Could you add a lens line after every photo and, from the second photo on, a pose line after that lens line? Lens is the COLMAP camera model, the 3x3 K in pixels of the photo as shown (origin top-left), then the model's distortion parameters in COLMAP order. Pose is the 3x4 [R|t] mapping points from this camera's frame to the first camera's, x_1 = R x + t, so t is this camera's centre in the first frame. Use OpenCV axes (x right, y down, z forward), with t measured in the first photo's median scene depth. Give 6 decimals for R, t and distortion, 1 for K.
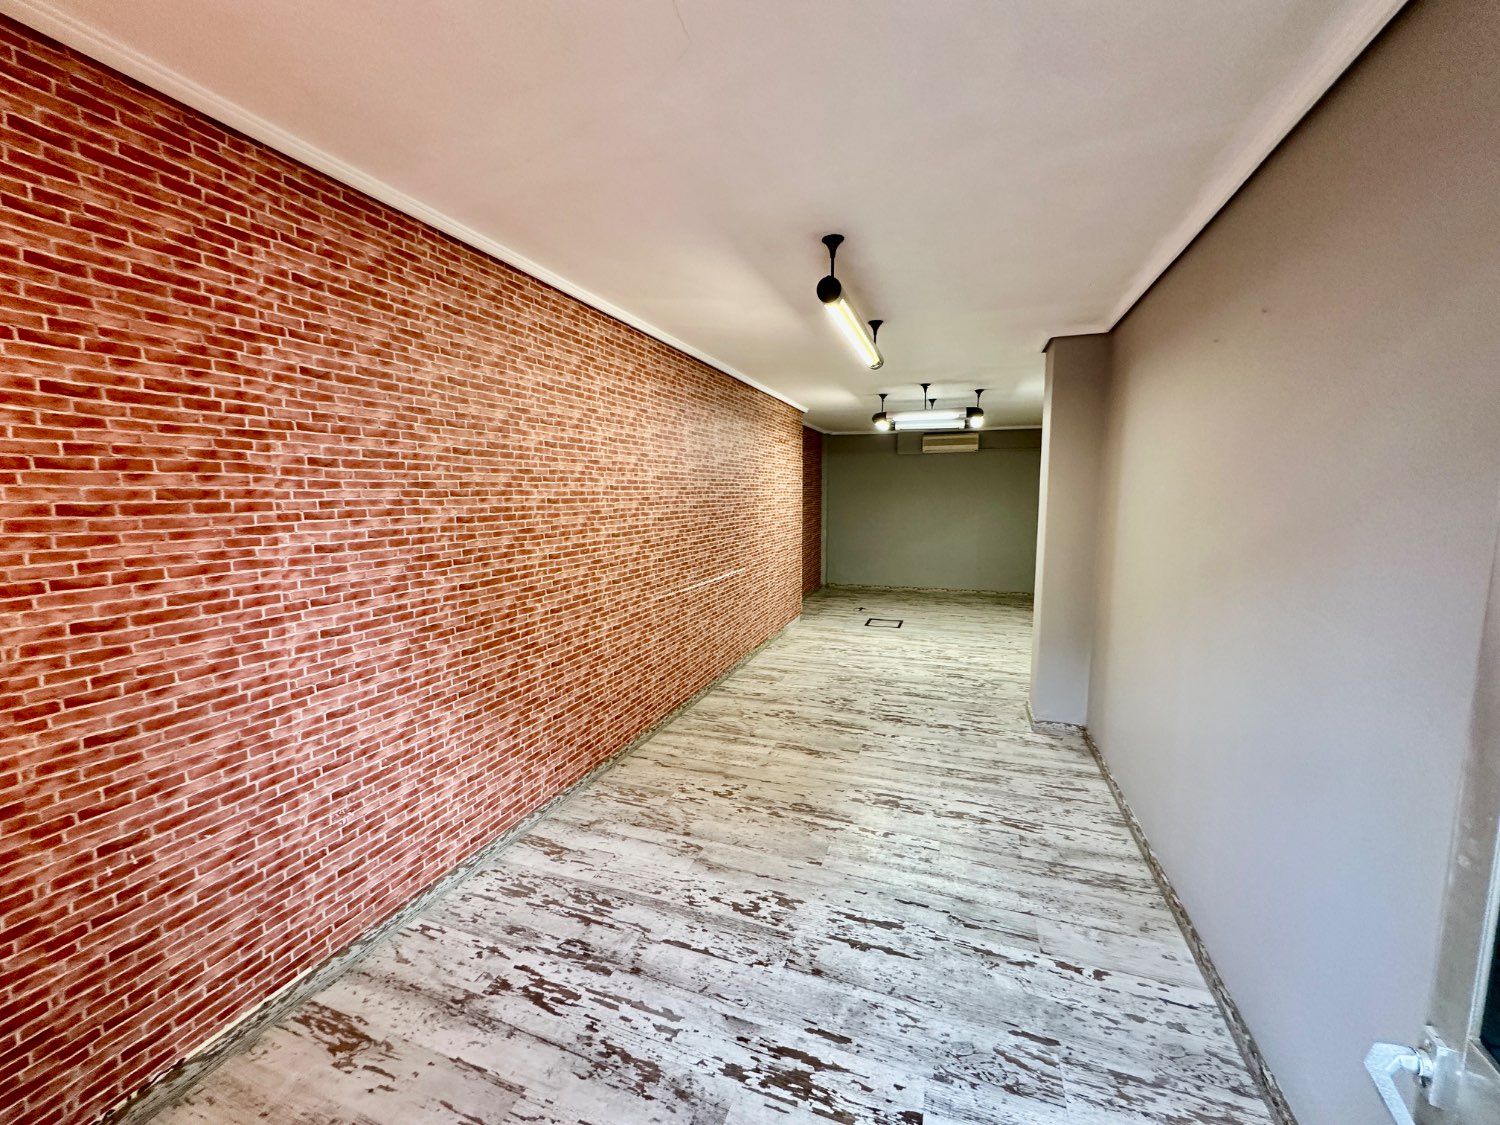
lens RADIAL K [[600.0, 0, 747.4], [0, 600.0, 562.9], [0, 0, 1]] dist [-0.001734, 0.000476]
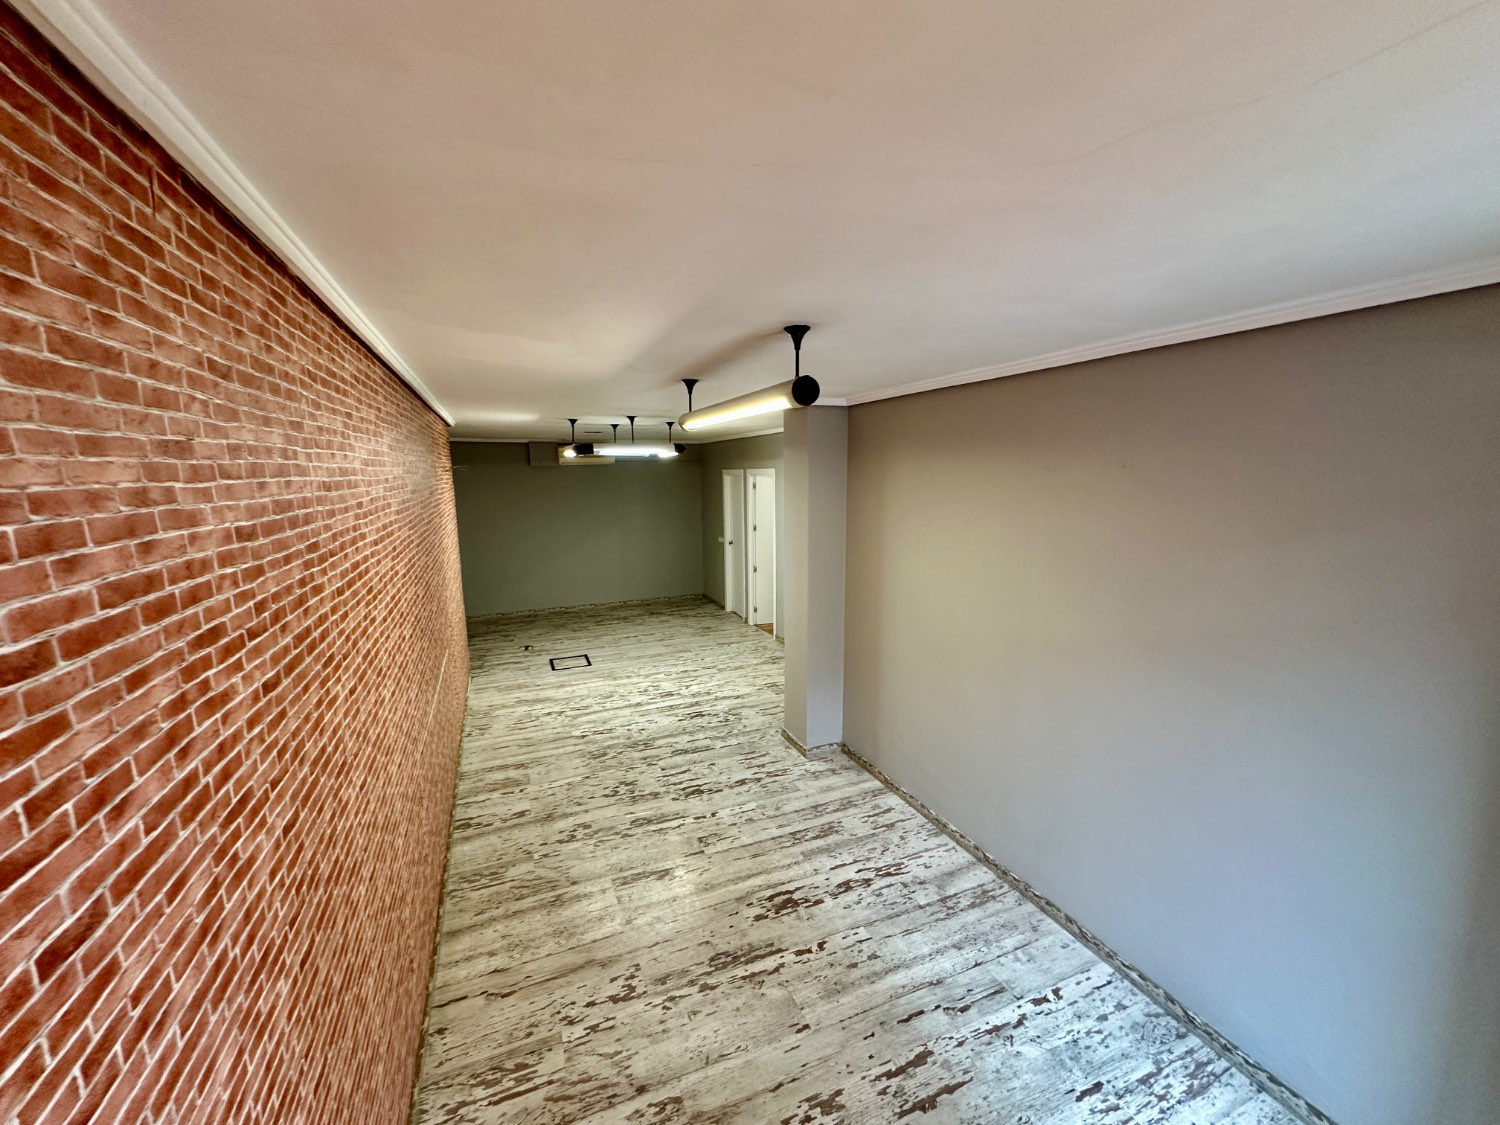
lens RADIAL K [[600.0, 0, 749.4], [0, 600.0, 561.4], [0, 0, 1]] dist [-0.001734, 0.000476]
pose [[0.734256, -0.108297, 0.670179, -0.380934], [0.084076, 0.994100, 0.068527, -0.209792], [-0.673646, 0.006030, 0.739029, 0.320391]]
